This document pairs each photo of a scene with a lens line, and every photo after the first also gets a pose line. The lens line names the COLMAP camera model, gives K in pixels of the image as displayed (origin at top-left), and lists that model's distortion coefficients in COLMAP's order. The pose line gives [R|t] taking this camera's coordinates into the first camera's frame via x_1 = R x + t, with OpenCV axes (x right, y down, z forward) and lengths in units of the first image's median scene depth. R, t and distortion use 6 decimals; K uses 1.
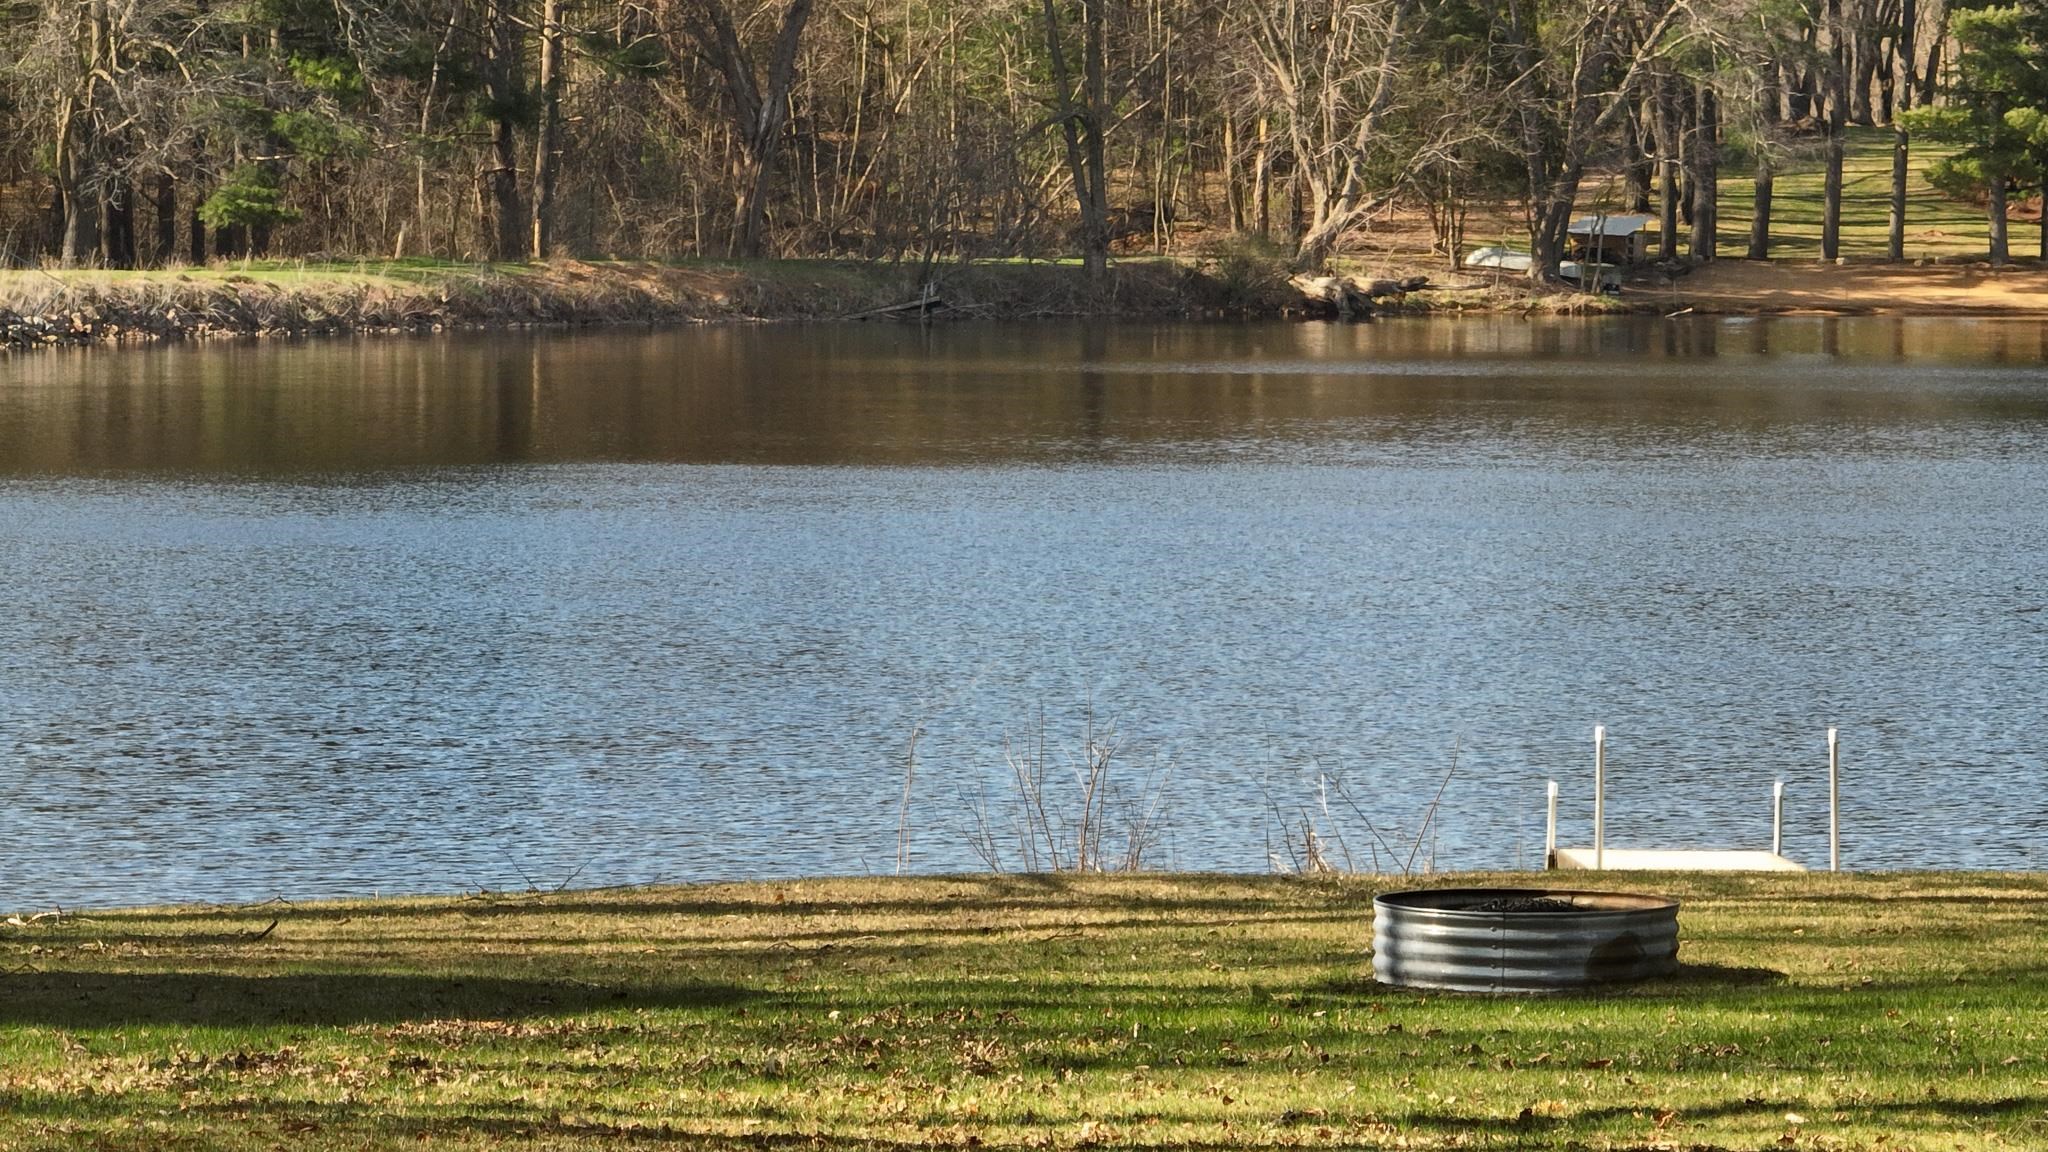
lens RADIAL K [[10254.7, 0, 1024.0], [0, 10254.7, 576.0], [0, 0, 1]] dist [-0.052100, -5.863245]
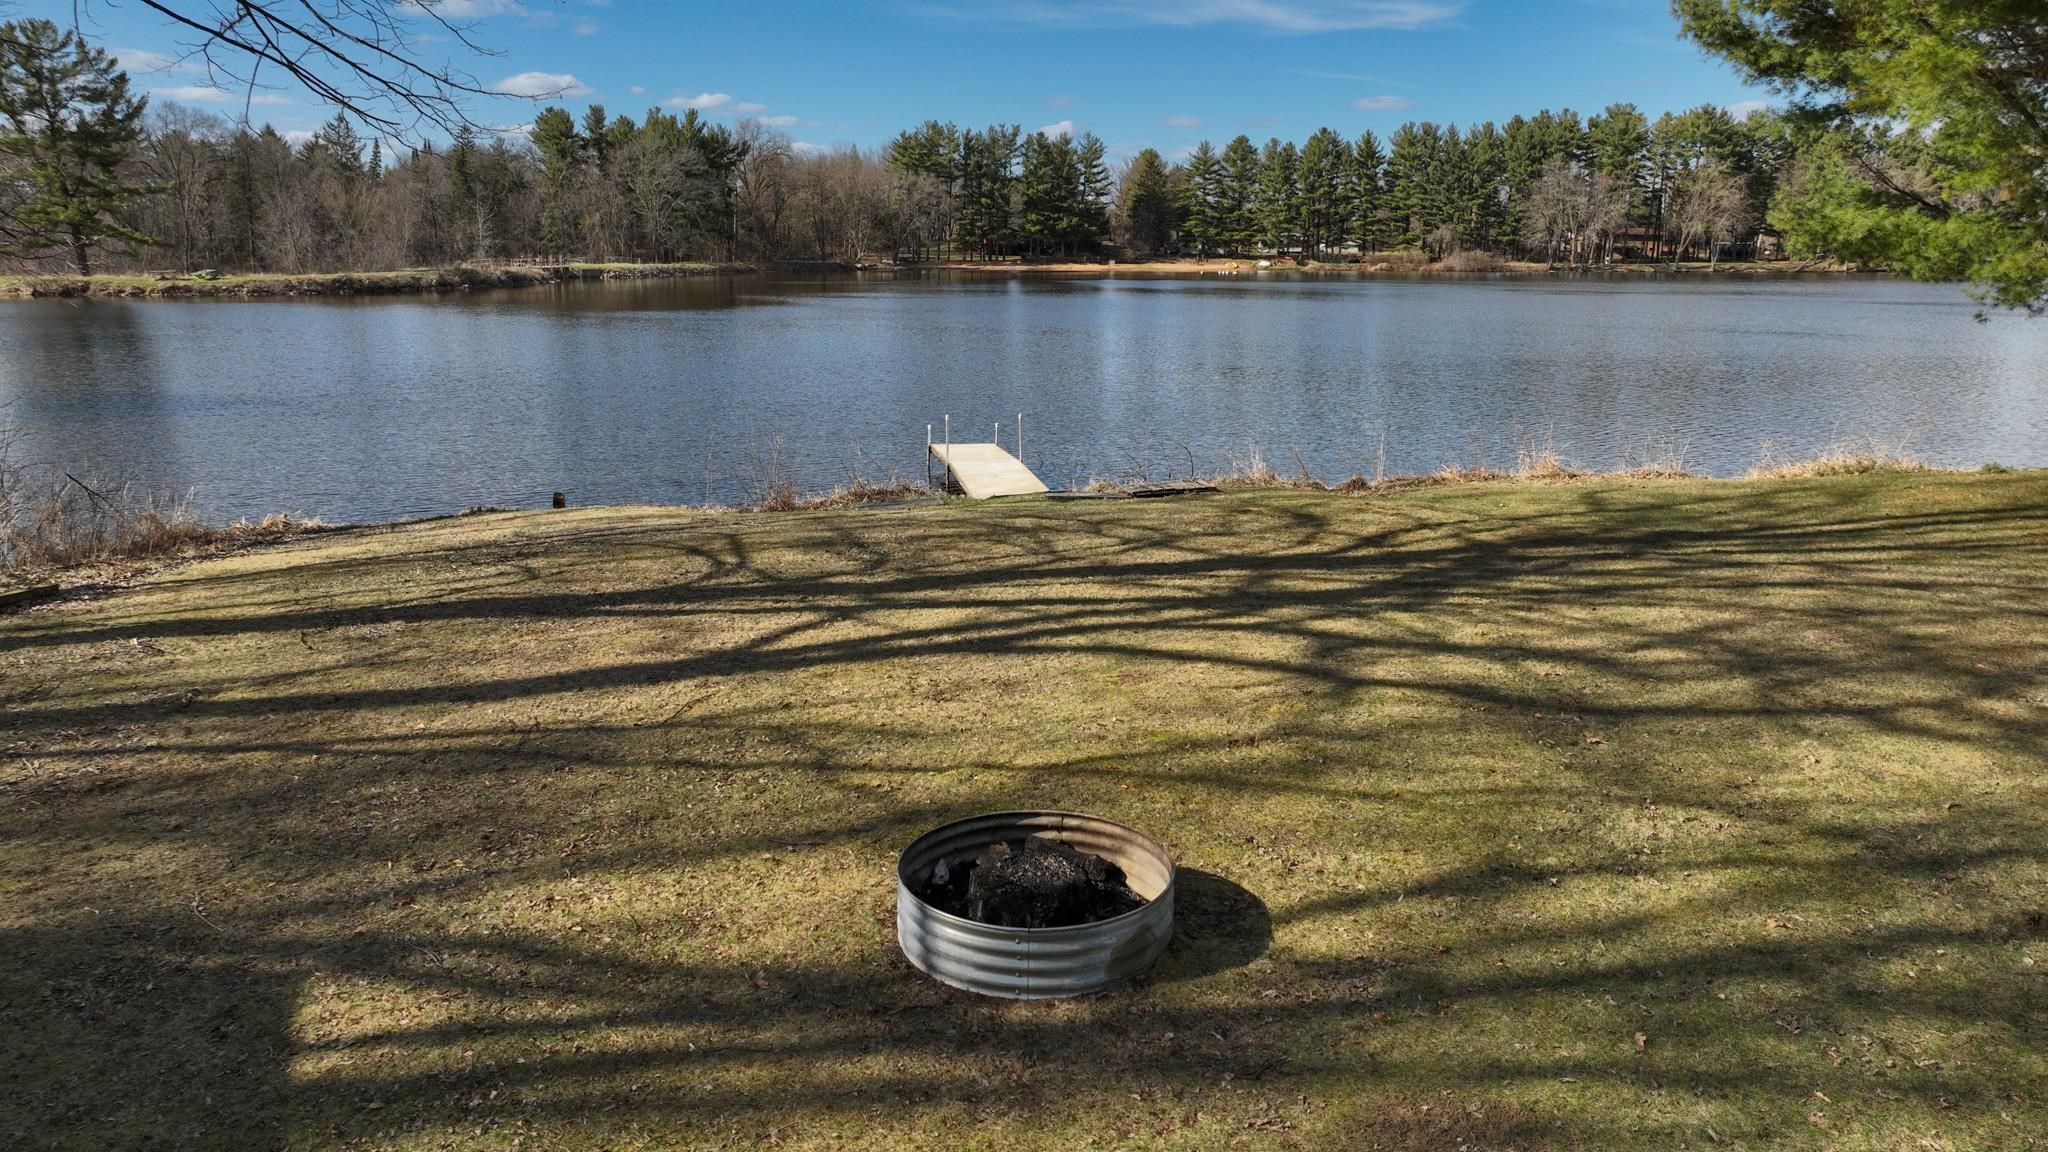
lens RADIAL K [[1420.1, 0, 1021.1], [0, 1420.1, 571.9], [0, 0, 1]] dist [0.004063, 0.008286]
pose [[0.990289, -0.033191, 0.135005, 0.002763], [0.007777, 0.982789, 0.184569, -0.003312], [-0.138808, -0.181726, 0.973503, 0.089547]]
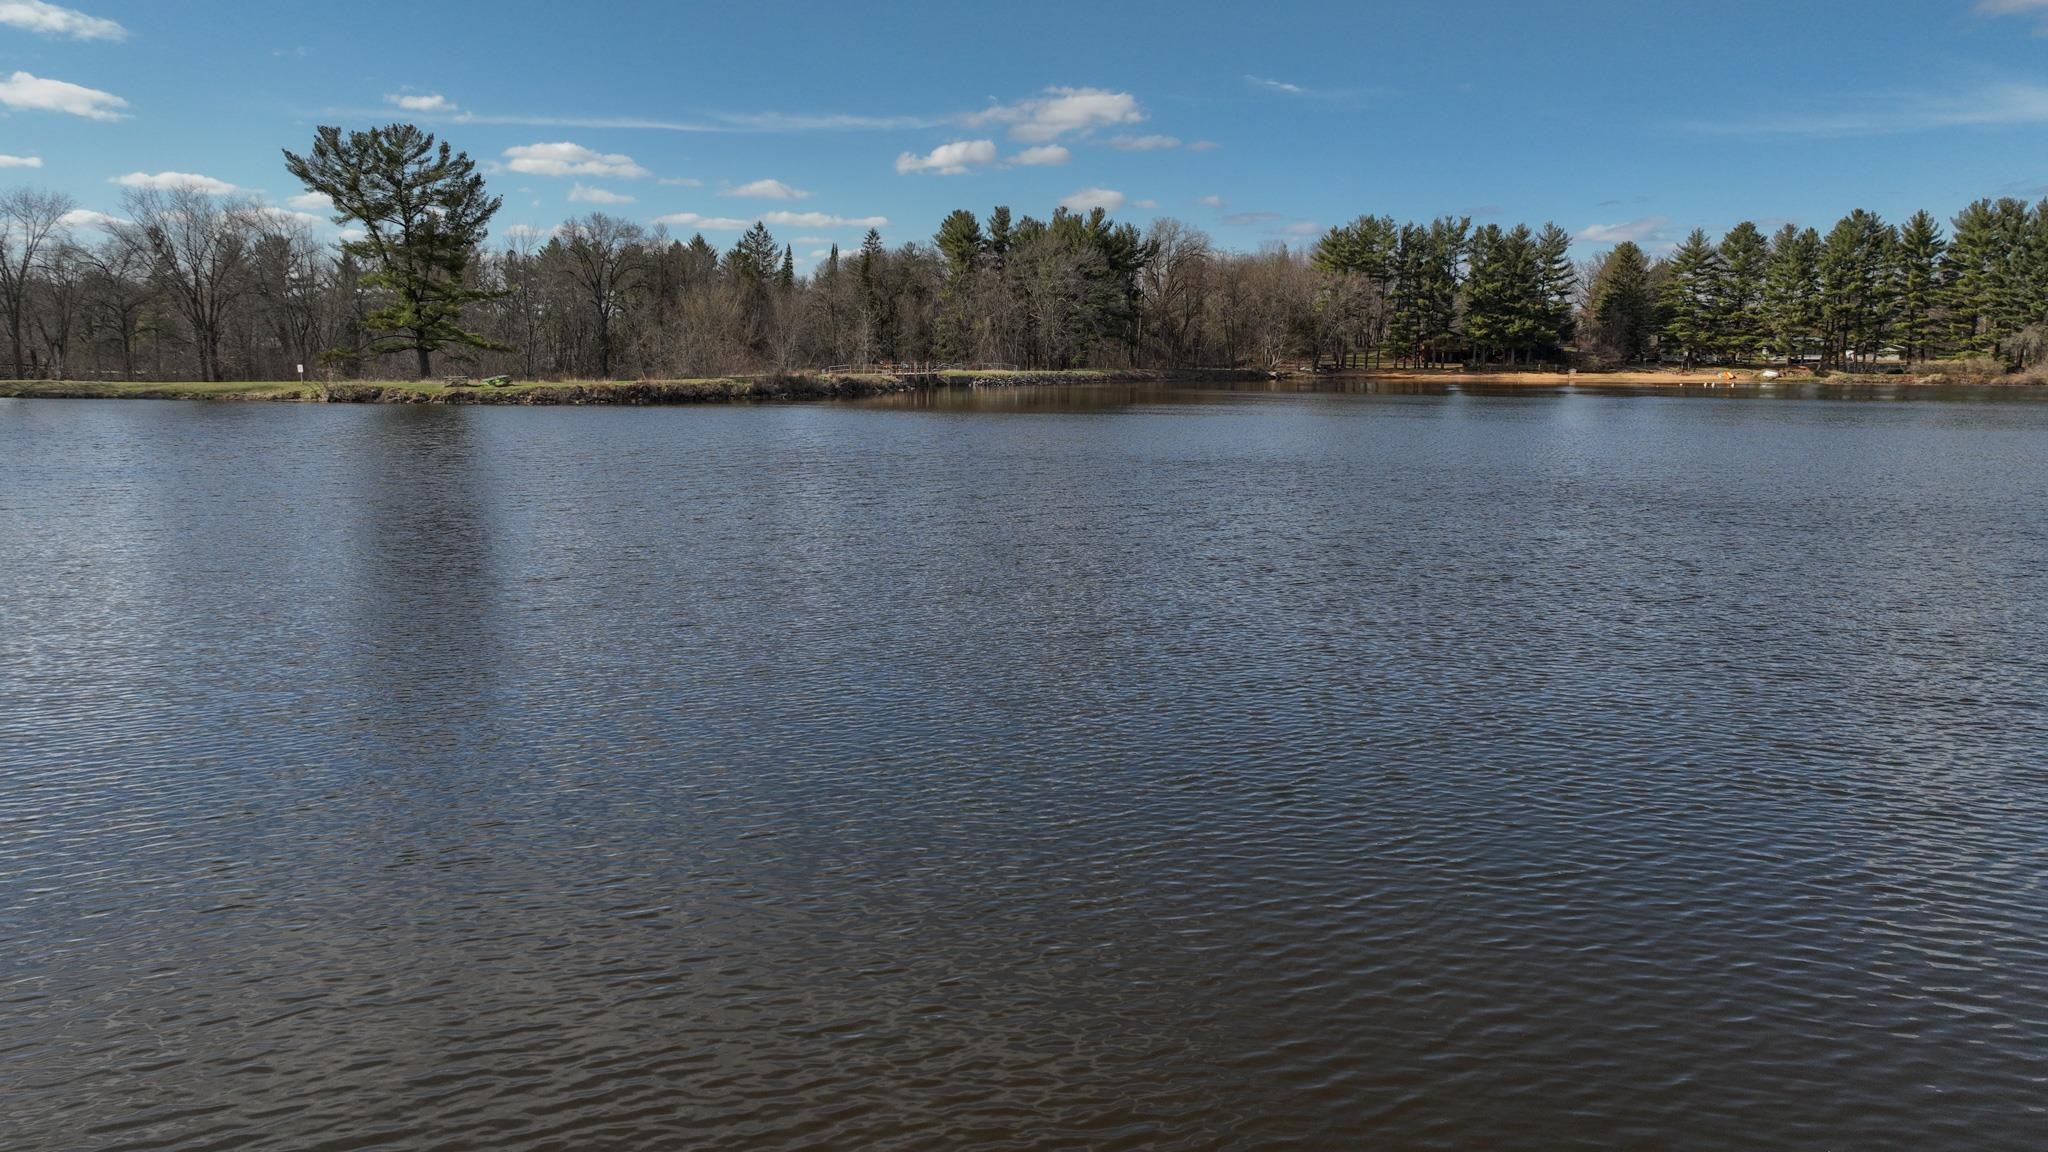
lens RADIAL K [[1443.0, 0, 1025.6], [0, 1443.0, 582.9], [0, 0, 1]] dist [-0.013384, 0.038593]
pose [[0.986158, 0.025320, -0.163863, 0.027940], [-0.005984, 0.993062, 0.117438, -0.005866], [0.165699, -0.114832, 0.979468, 0.171360]]
